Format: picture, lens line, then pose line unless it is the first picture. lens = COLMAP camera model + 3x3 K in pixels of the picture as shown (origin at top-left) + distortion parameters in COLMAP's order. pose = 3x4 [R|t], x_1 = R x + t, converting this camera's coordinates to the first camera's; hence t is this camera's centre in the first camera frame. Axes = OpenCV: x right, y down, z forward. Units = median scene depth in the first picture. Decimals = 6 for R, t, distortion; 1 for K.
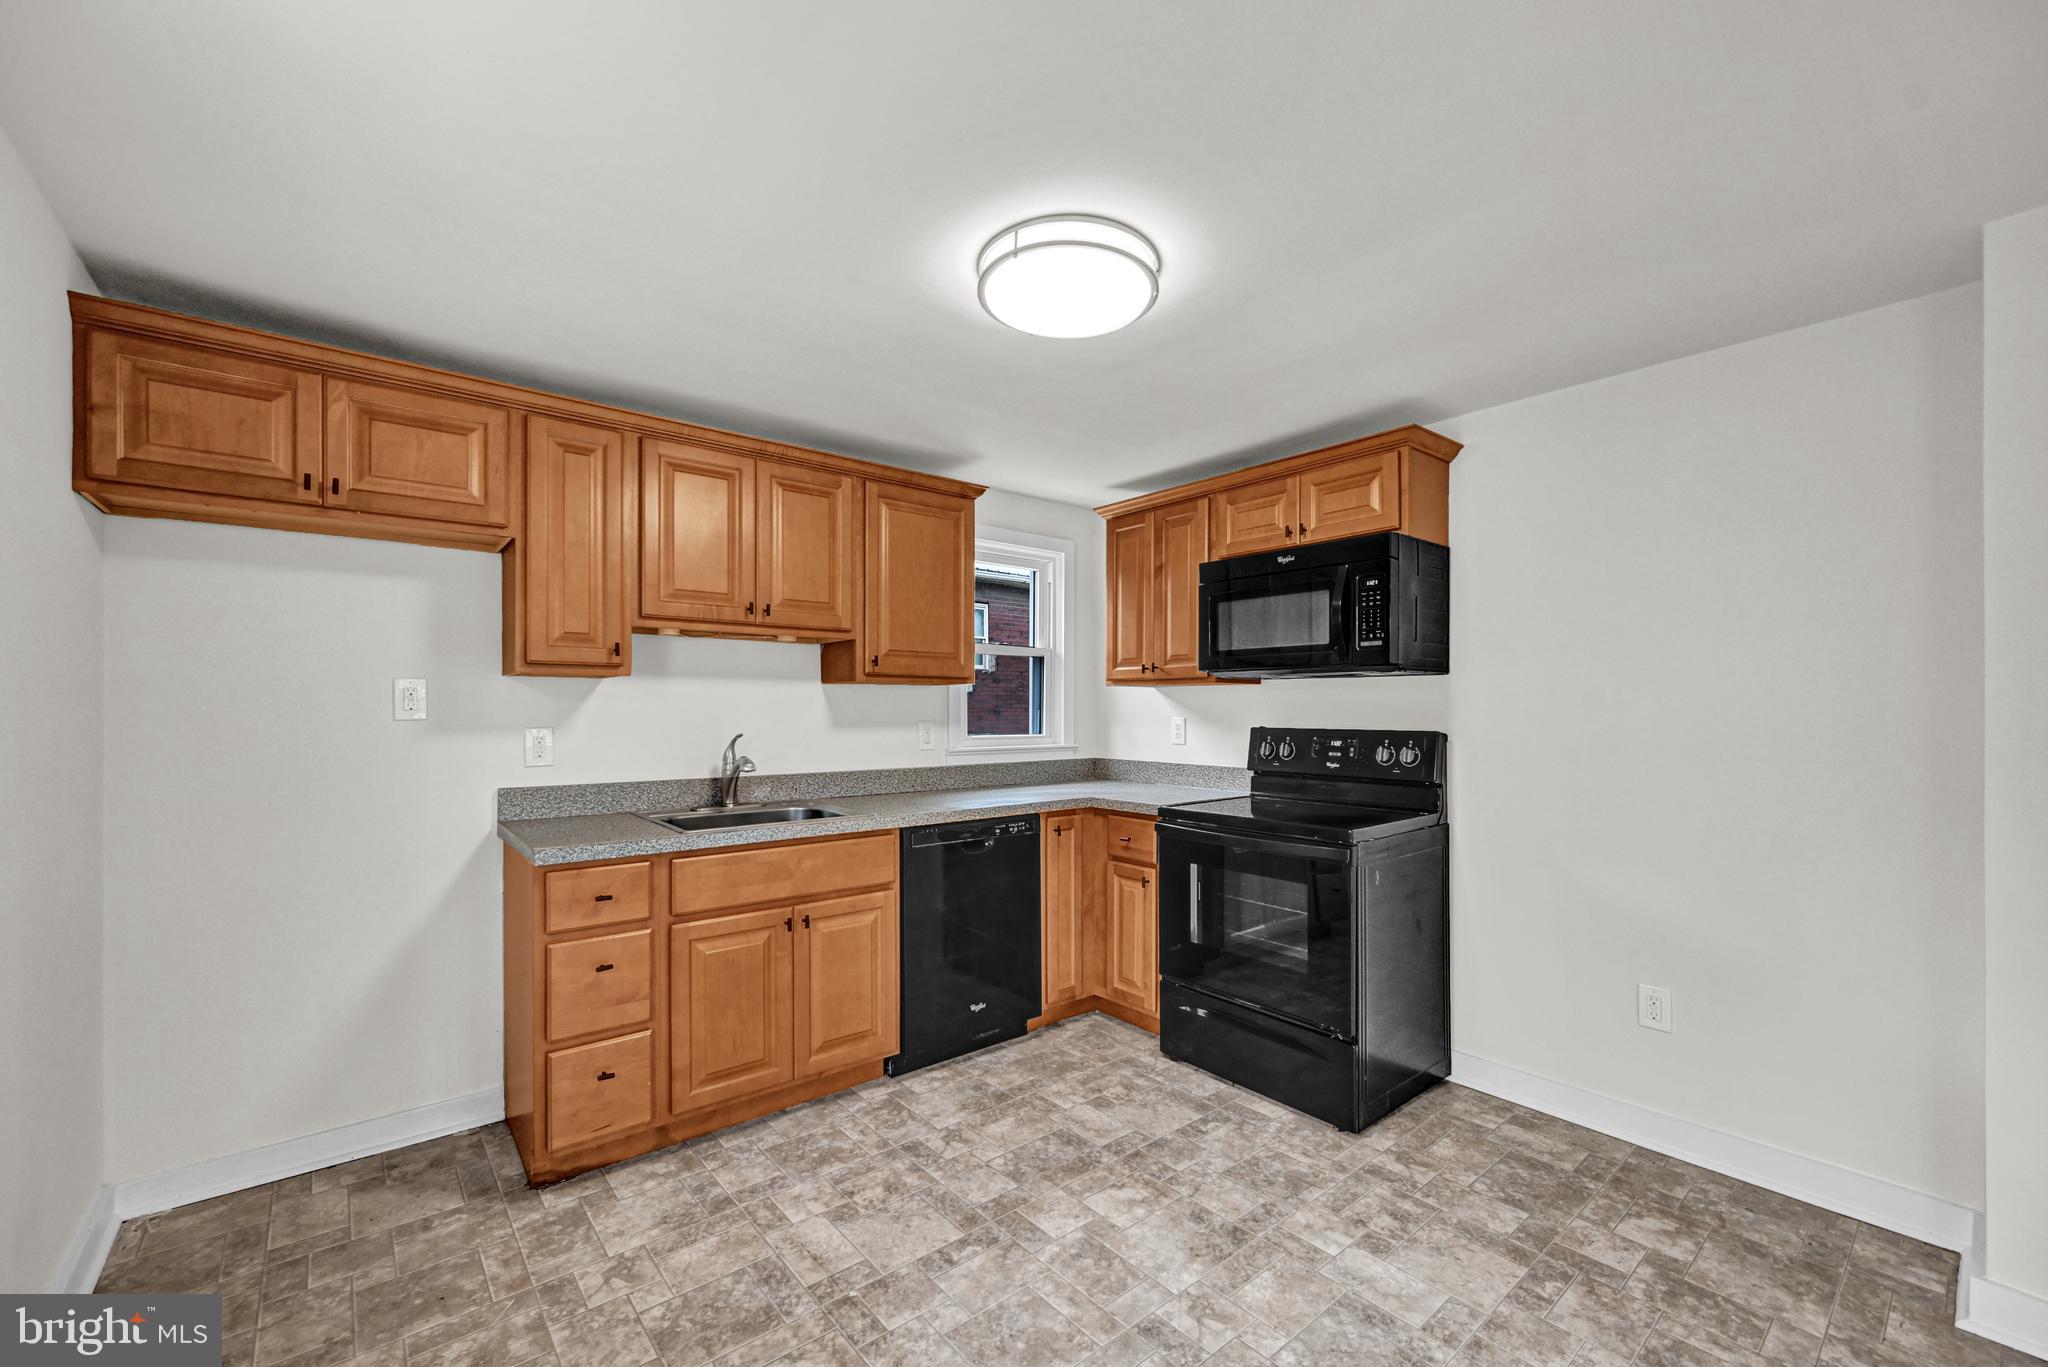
lens RADIAL K [[812.8, 0, 1031.7], [0, 812.8, 710.3], [0, 0, 1]] dist [-0.002508, 0.000174]
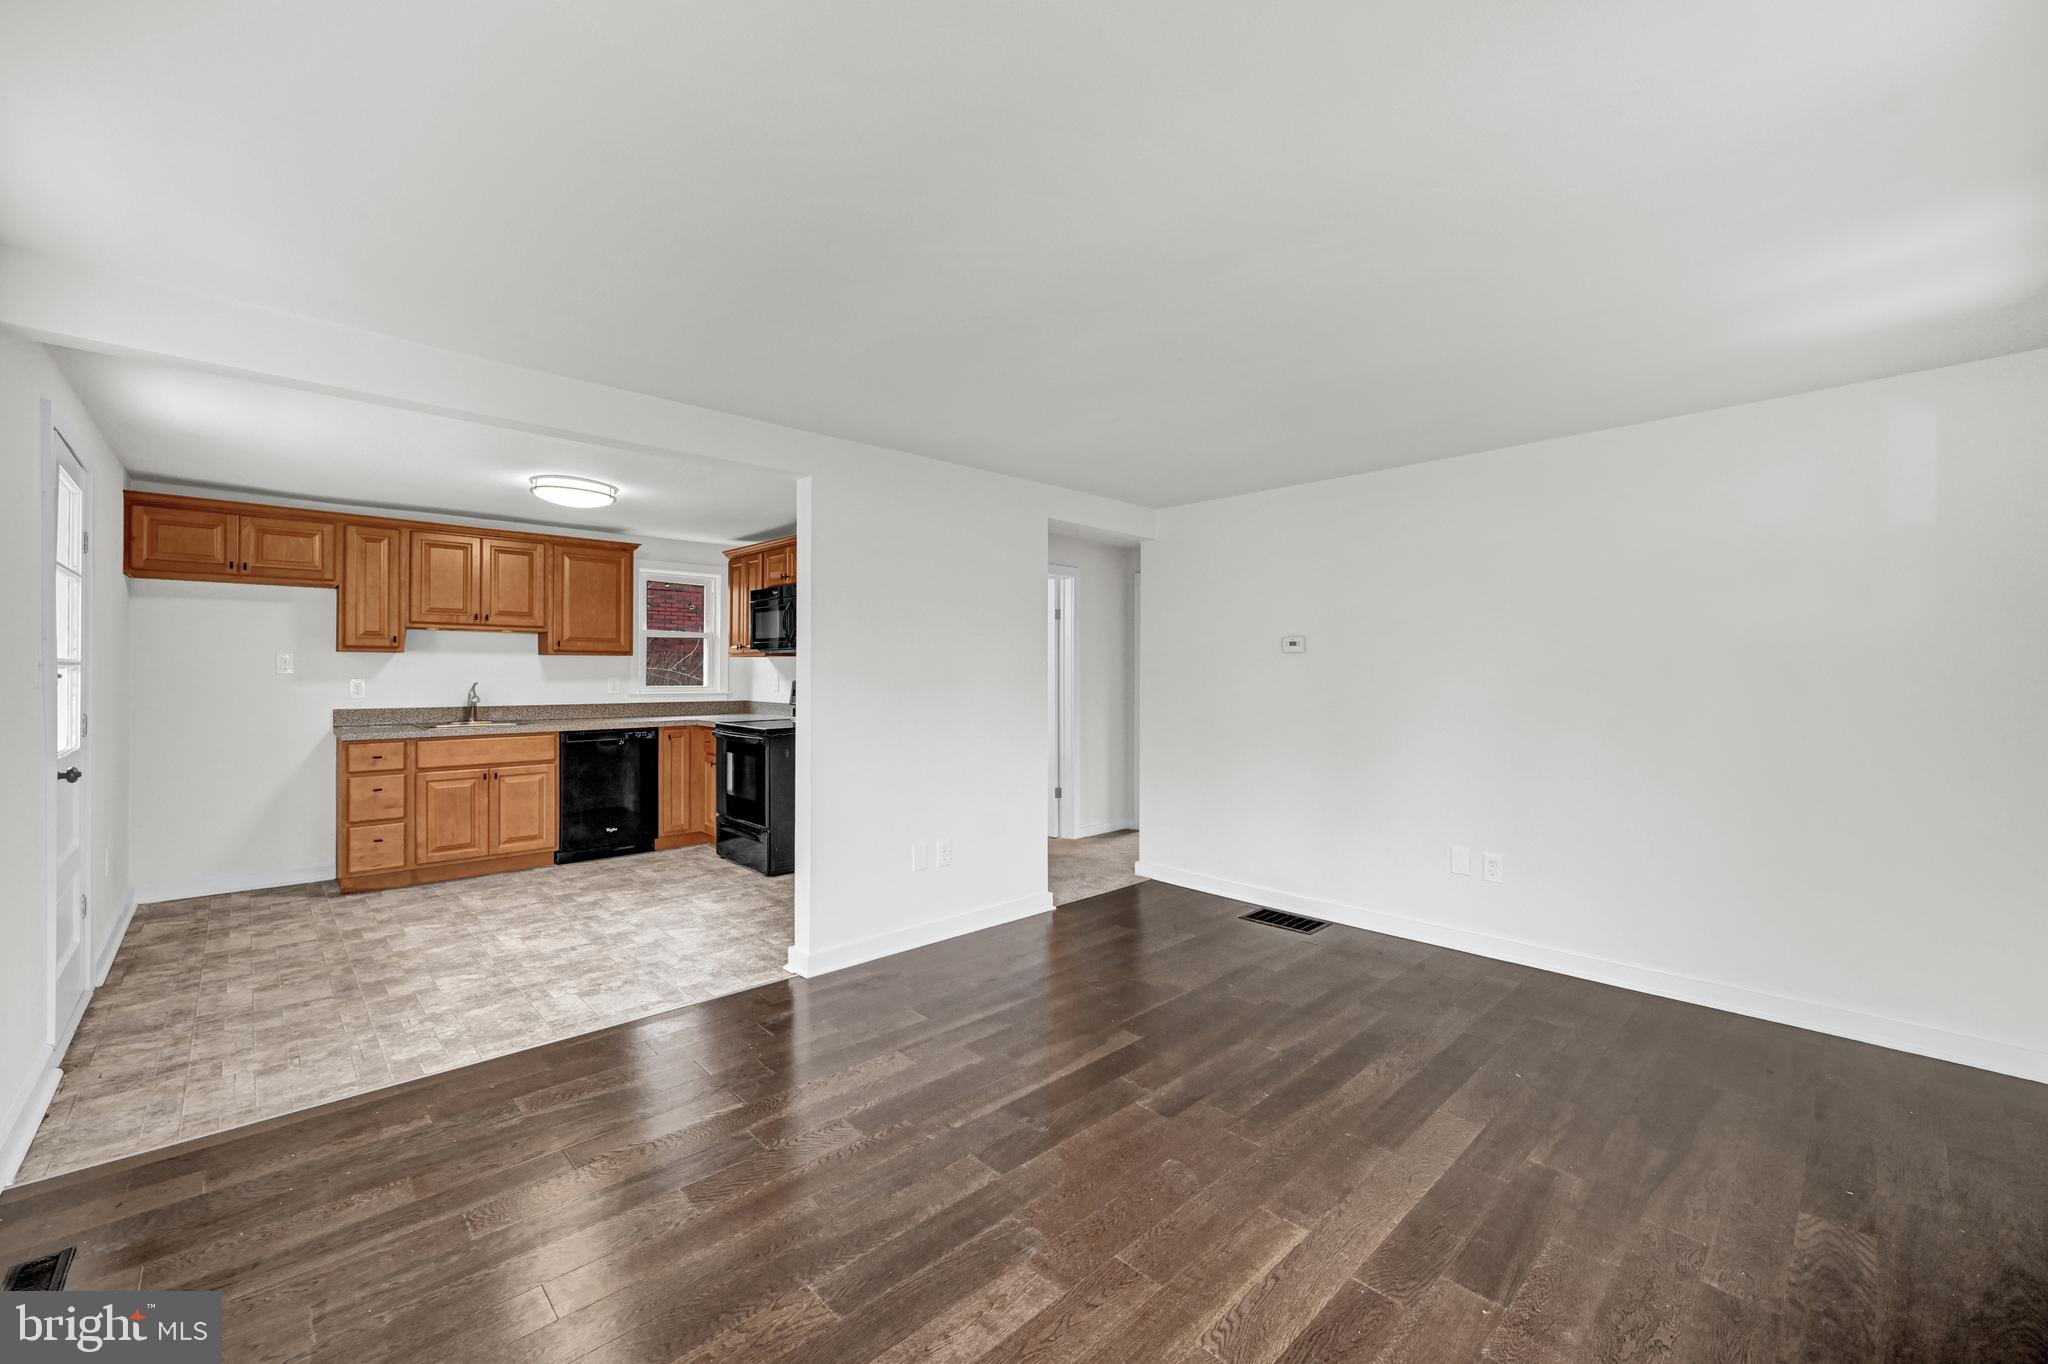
lens RADIAL K [[812.8, 0, 1039.0], [0, 812.8, 670.2], [0, 0, 1]] dist [-0.002508, 0.000174]
pose [[0.997642, 0.004185, 0.068502, 0.911648], [-0.004337, 0.999988, 0.002082, -0.010209], [-0.068493, -0.002374, 0.997649, -1.073305]]
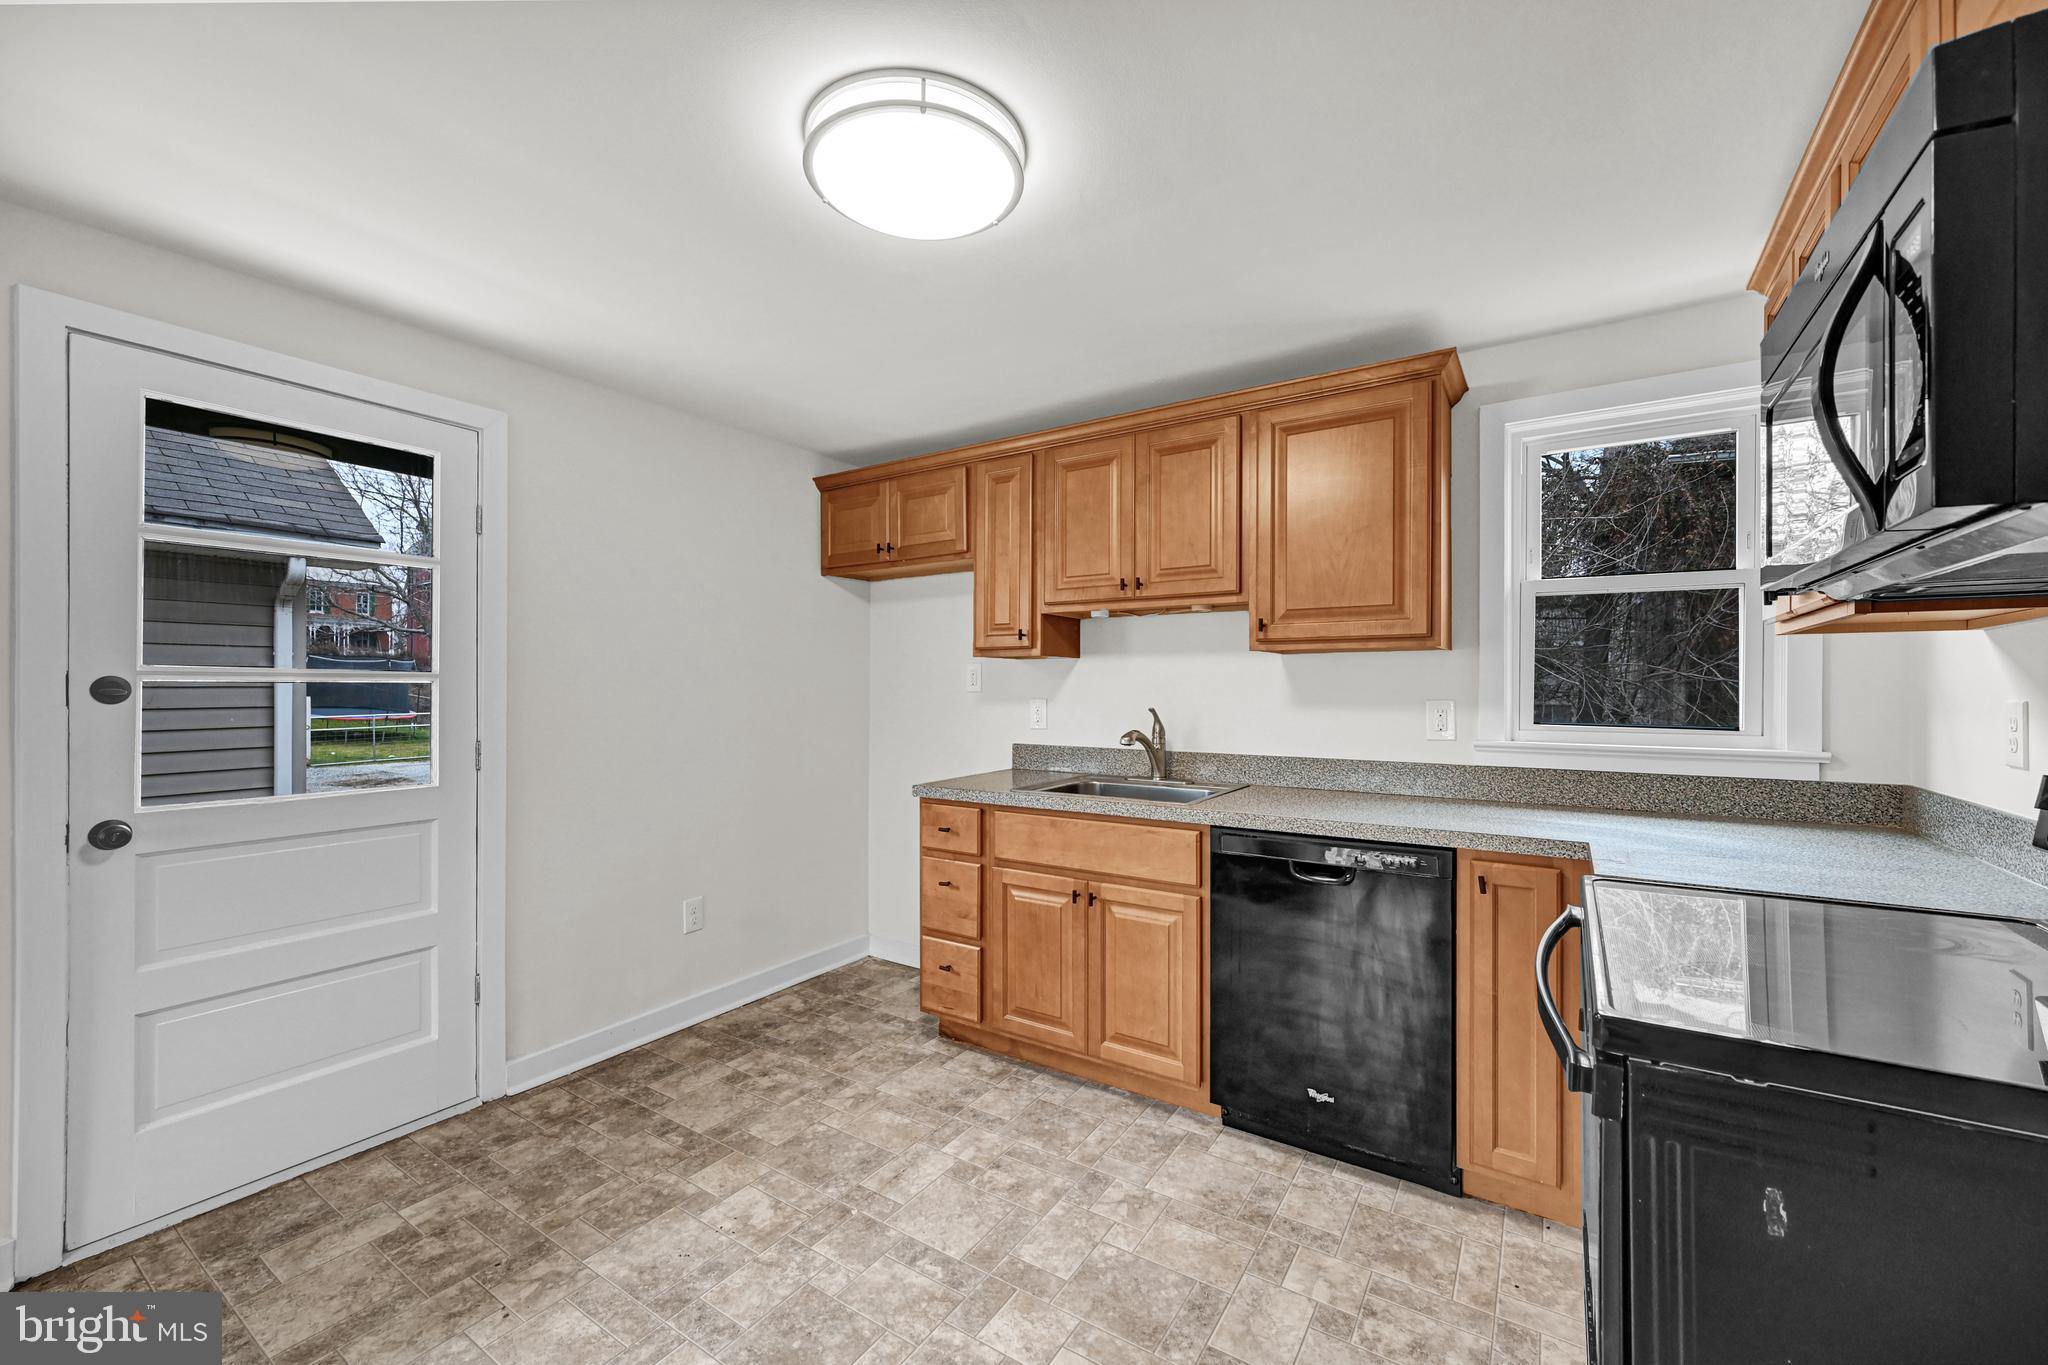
lens RADIAL K [[812.8, 0, 1029.1], [0, 812.8, 693.7], [0, 0, 1]] dist [-0.002508, 0.000174]
pose [[0.292312, 0.005720, -0.956306, 0.639614], [0.000575, 0.999981, 0.006157, 0.005062], [0.956323, -0.002349, 0.292303, 0.642470]]
